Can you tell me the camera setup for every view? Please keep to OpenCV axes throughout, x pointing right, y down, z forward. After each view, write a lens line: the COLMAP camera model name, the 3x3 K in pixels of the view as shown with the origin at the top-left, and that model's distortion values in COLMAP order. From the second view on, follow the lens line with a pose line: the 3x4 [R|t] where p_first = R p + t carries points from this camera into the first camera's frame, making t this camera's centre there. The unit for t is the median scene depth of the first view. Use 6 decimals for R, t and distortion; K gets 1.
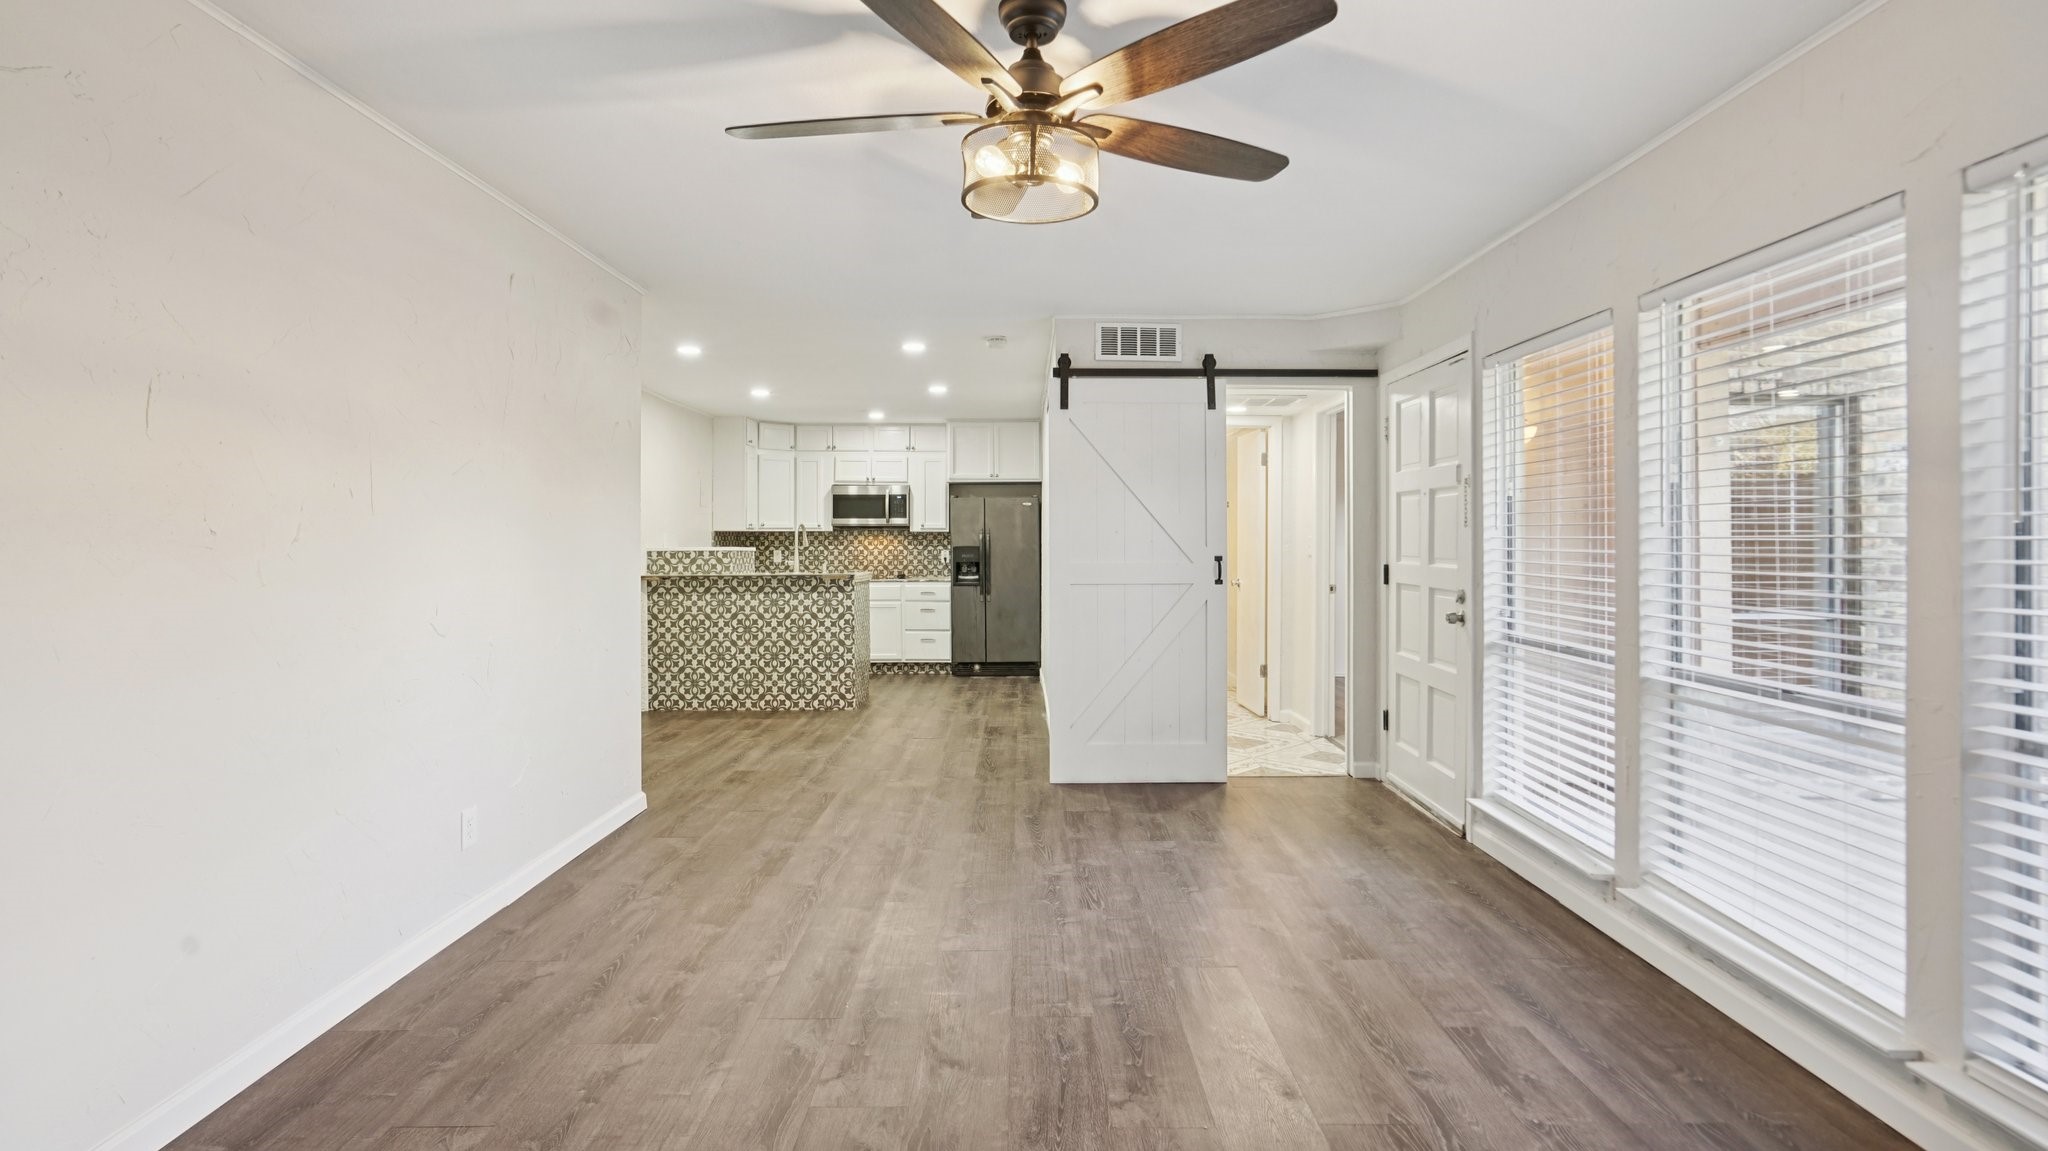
lens RADIAL K [[973.5, 0, 1014.2], [0, 973.5, 538.8], [0, 0, 1]] dist [-0.038916, 0.021734]
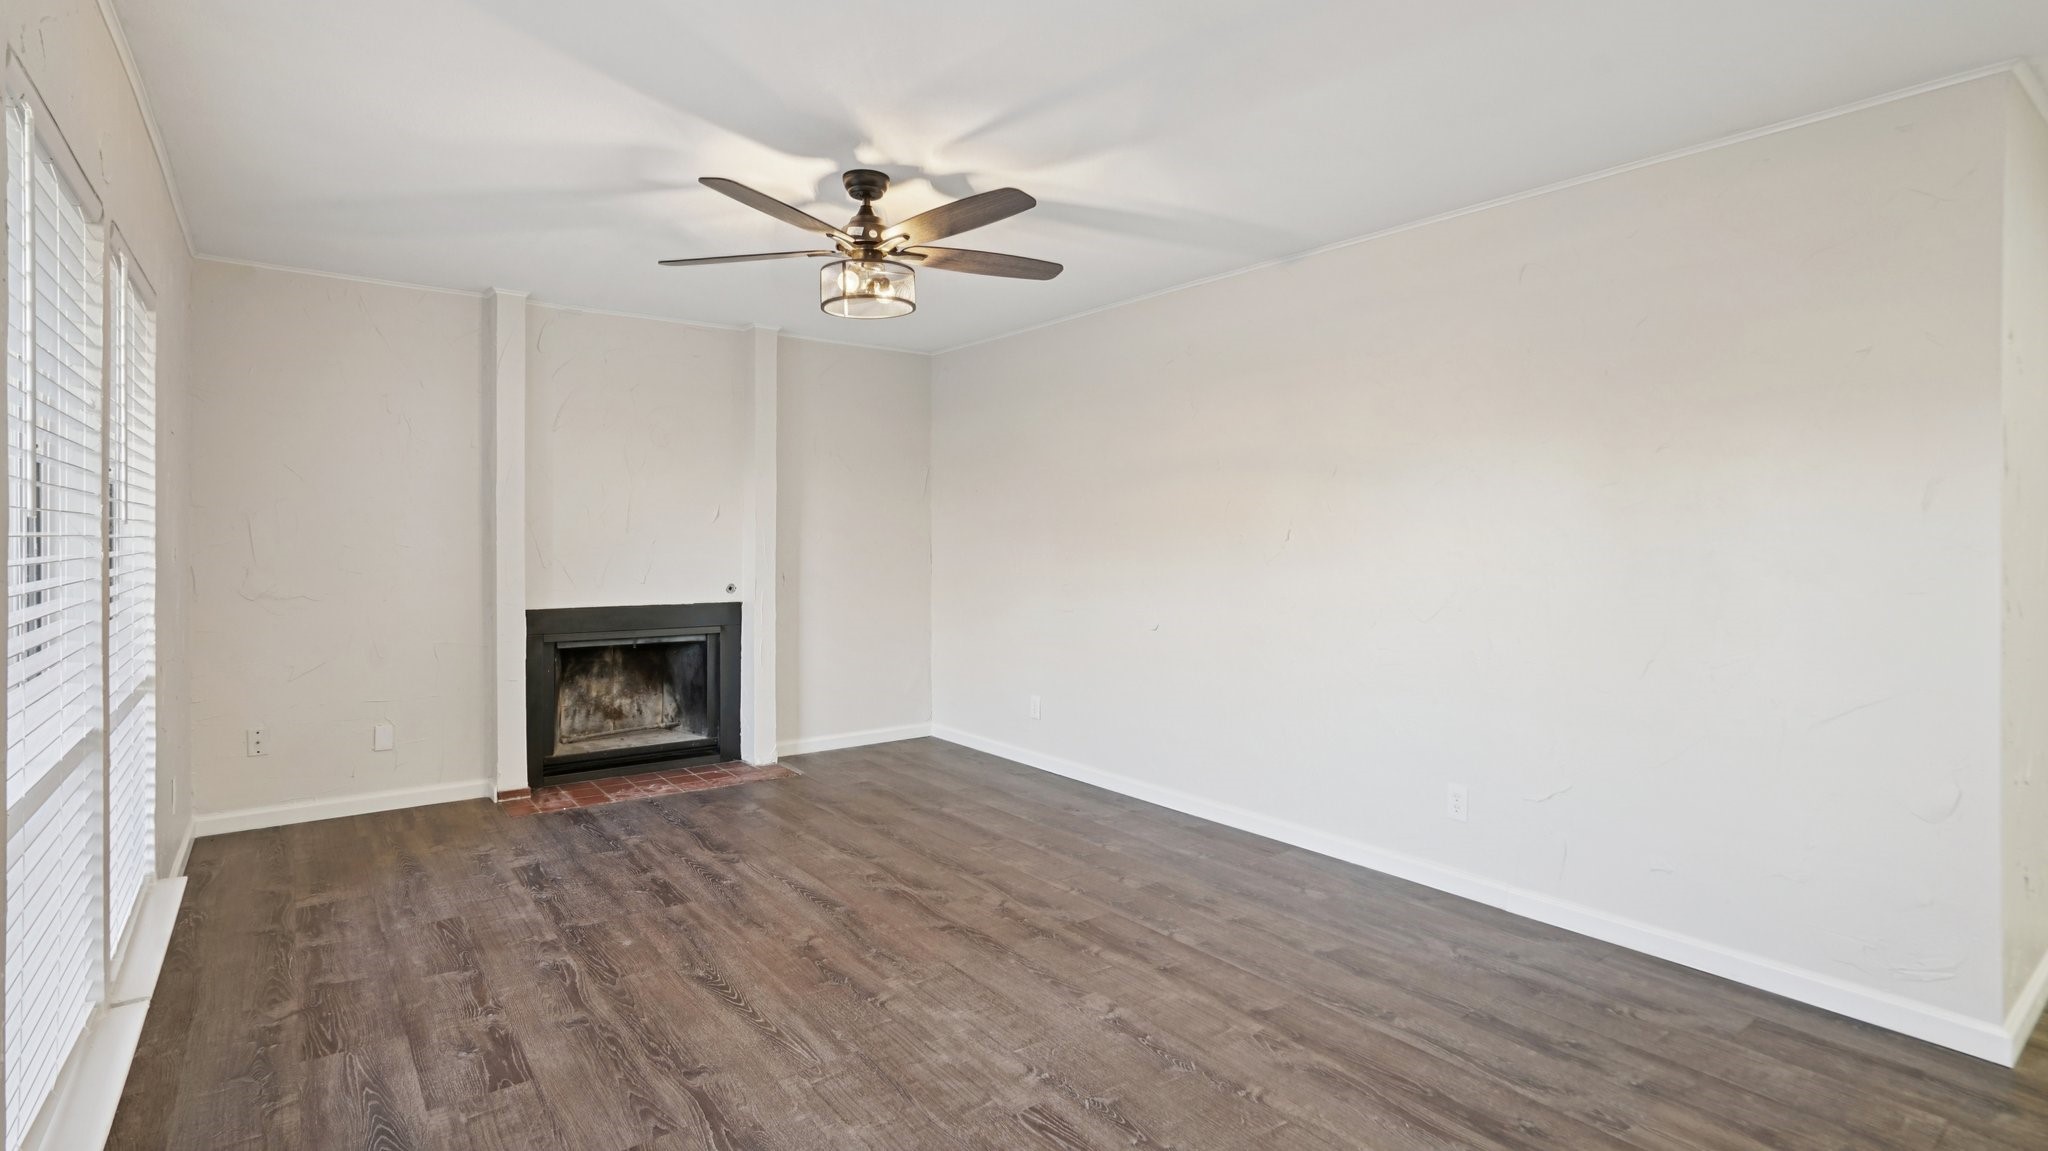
lens RADIAL K [[973.5, 0, 1022.6], [0, 973.5, 547.8], [0, 0, 1]] dist [-0.038916, 0.021734]
pose [[-0.789019, 0.006318, -0.614337, 0.212837], [-0.000517, 0.999940, 0.010948, -0.000328], [0.614369, 0.008956, -0.788968, 0.668617]]
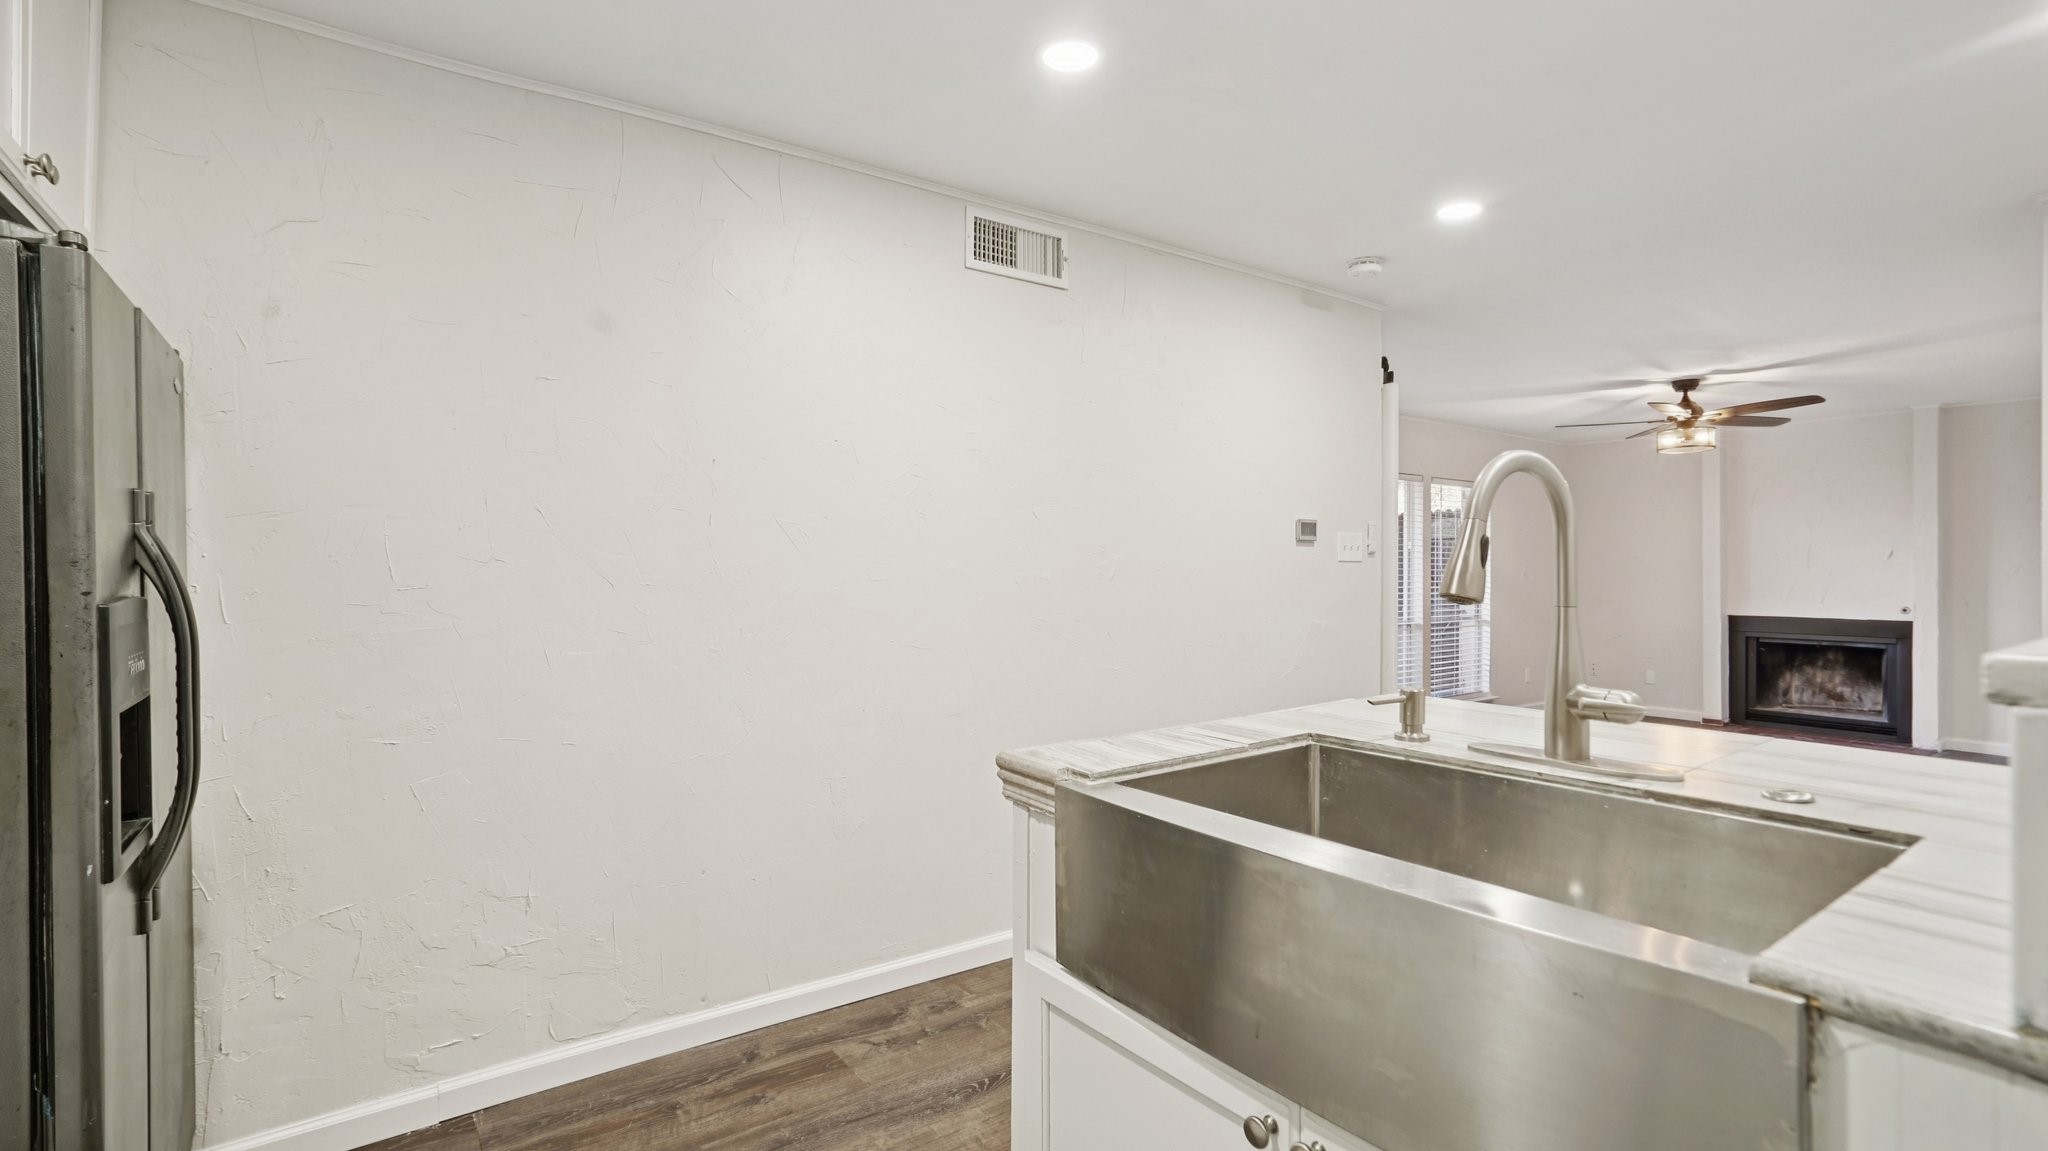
lens RADIAL K [[973.5, 0, 1007.7], [0, 973.5, 564.6], [0, 0, 1]] dist [-0.038916, 0.021734]
pose [[-0.583669, 0.003458, 0.811985, -0.313955], [-0.002757, 0.999977, -0.006240, 0.002247], [-0.811987, -0.005881, -0.583645, 1.218928]]
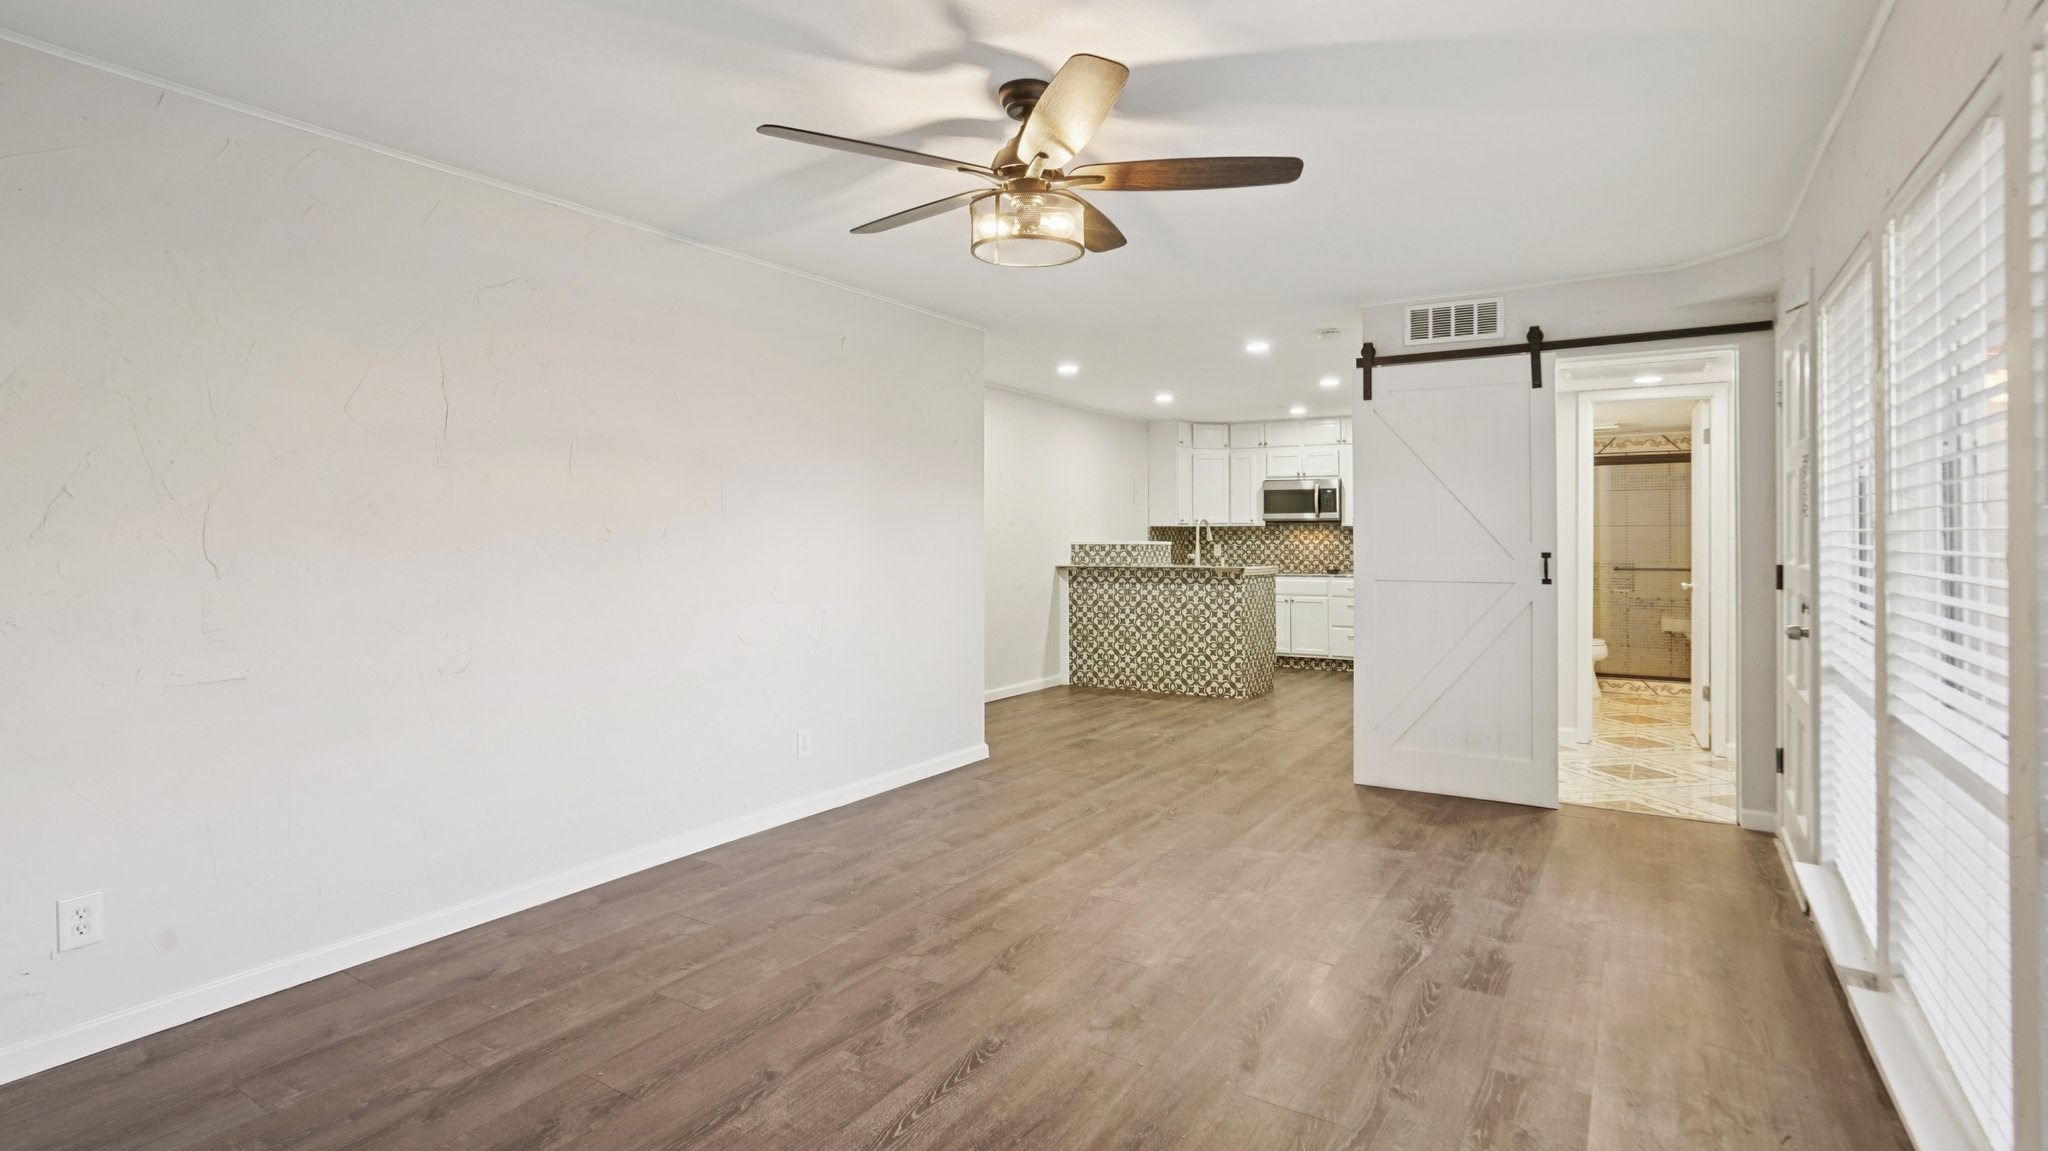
lens RADIAL K [[973.5, 0, 1008.1], [0, 973.5, 533.6], [0, 0, 1]] dist [-0.038916, 0.021734]
pose [[0.838365, -0.002529, -0.545103, 0.189089], [0.002795, 0.999996, -0.000339, -0.000425], [0.545102, -0.001239, 0.838369, -0.004615]]
